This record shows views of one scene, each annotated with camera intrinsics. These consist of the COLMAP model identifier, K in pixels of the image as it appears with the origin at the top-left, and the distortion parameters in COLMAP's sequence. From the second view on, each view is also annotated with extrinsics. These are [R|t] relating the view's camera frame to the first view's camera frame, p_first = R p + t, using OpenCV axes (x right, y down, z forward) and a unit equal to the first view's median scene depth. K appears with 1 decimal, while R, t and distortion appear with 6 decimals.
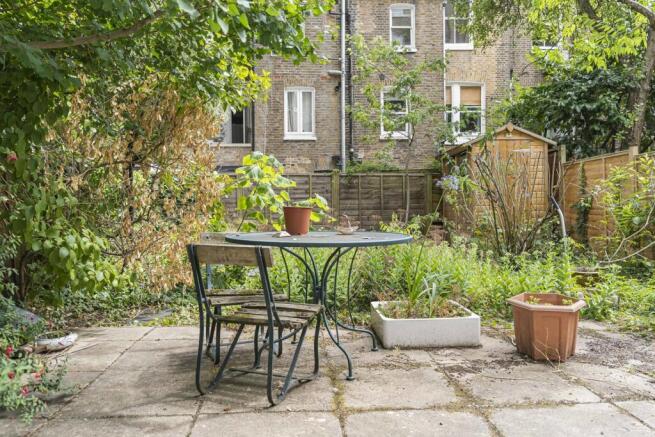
lens RADIAL K [[508.6, 0, 327.6], [0, 508.6, 217.7], [0, 0, 1]] dist [0.006331, 0.000710]
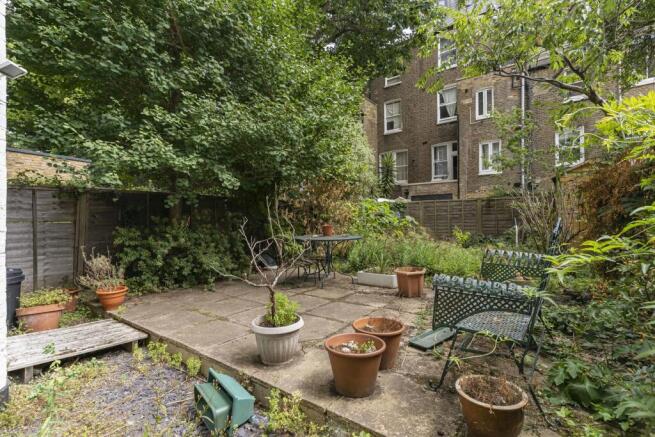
lens RADIAL K [[313.5, 0, 326.9], [0, 313.5, 220.2], [0, 0, 1]] dist [-0.000255, -0.000562]
pose [[0.750271, -0.003717, -0.661120, 0.203278], [0.000465, 0.999987, -0.005095, -0.008479], [0.661131, 0.003515, 0.750262, -0.047080]]
